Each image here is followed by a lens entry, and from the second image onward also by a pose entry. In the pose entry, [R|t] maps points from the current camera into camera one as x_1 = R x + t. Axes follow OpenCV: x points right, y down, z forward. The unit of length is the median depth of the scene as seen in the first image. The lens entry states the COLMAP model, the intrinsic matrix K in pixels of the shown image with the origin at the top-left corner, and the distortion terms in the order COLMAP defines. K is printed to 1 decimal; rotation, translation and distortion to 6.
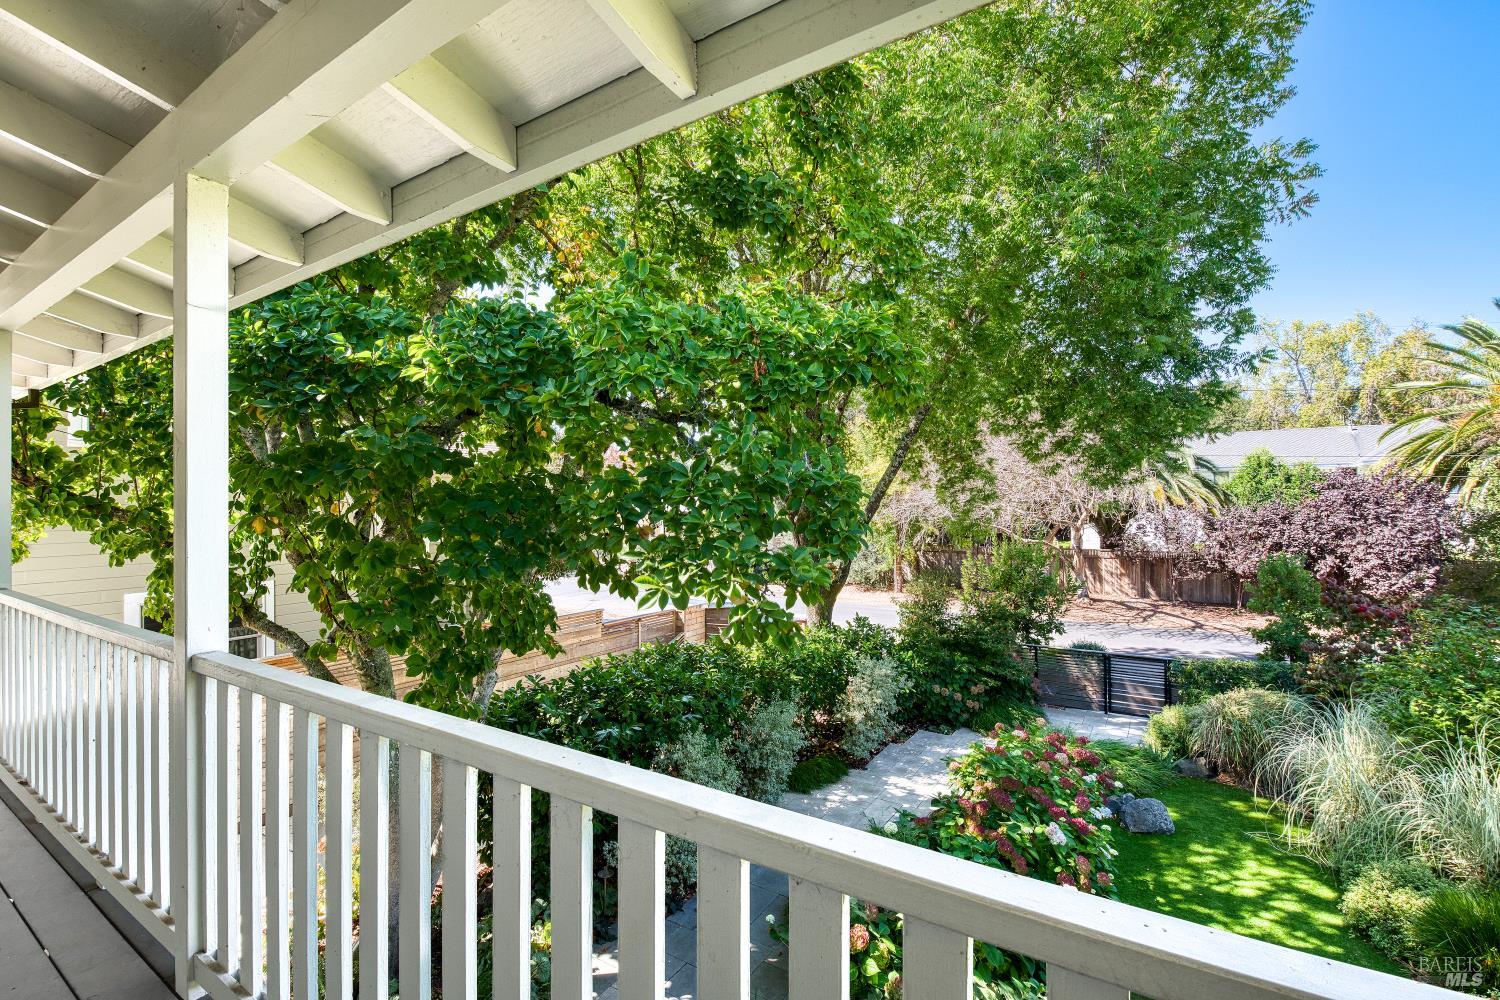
lens RADIAL K [[672.3, 0, 750.0], [0, 672.3, 500.0], [0, 0, 1]] dist [0.017832, -0.013456]
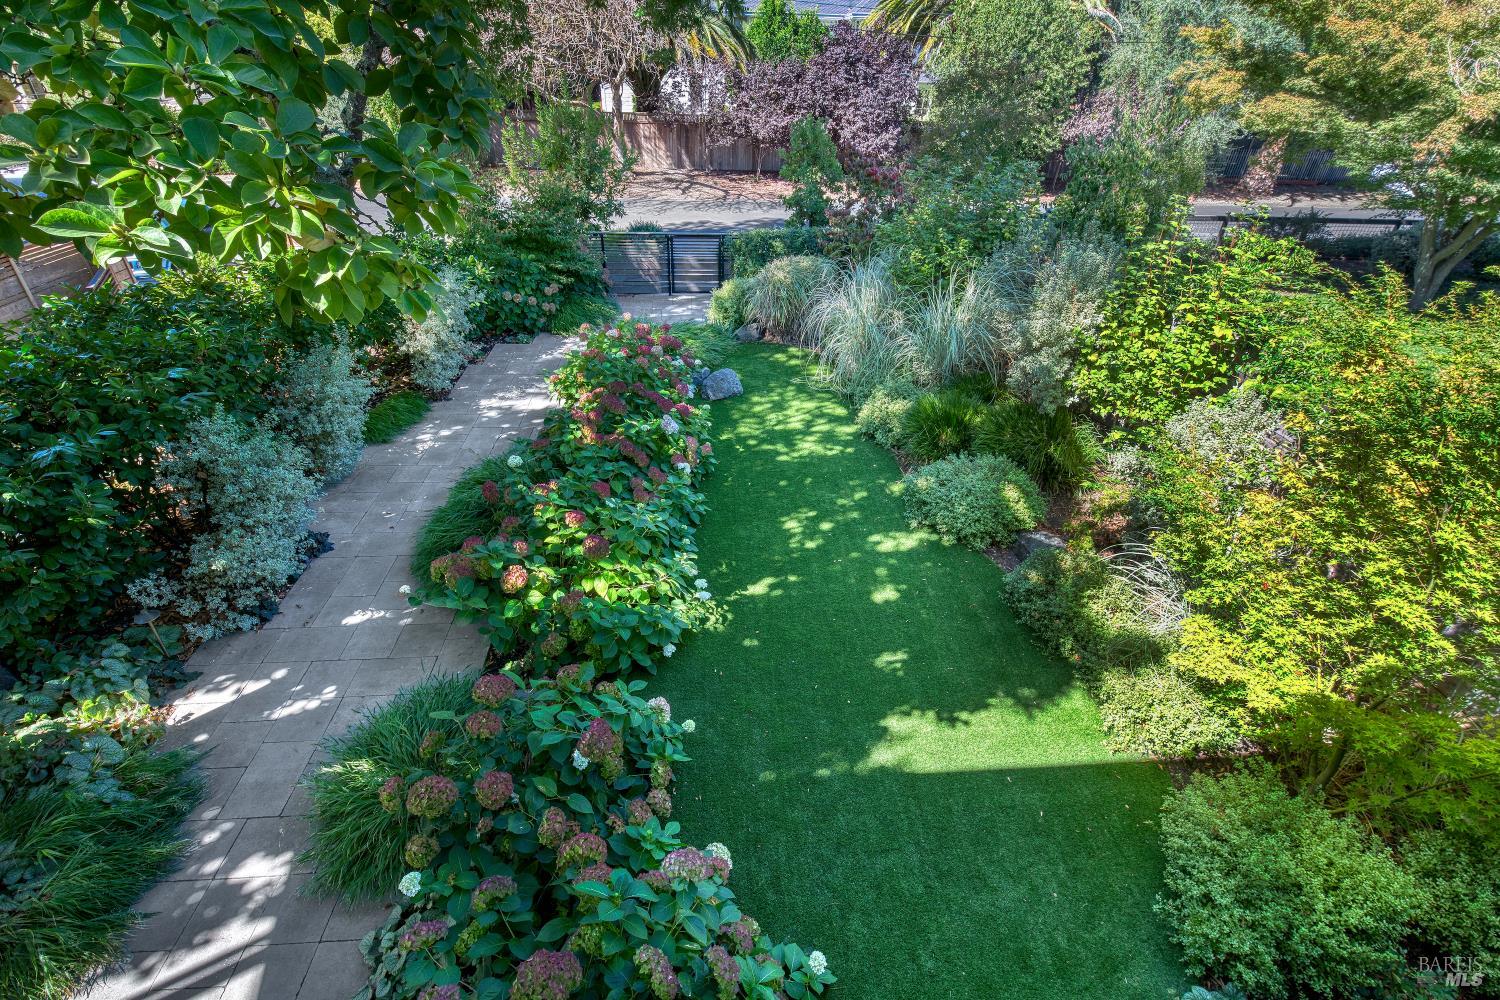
lens RADIAL K [[672.3, 0, 750.0], [0, 672.3, 500.0], [0, 0, 1]] dist [0.017832, -0.013456]
pose [[0.786452, -0.313638, 0.532095, -0.030102], [-0.038696, 0.834769, 0.549239, 0.003487], [-0.616438, -0.452539, 0.644369, 0.105915]]
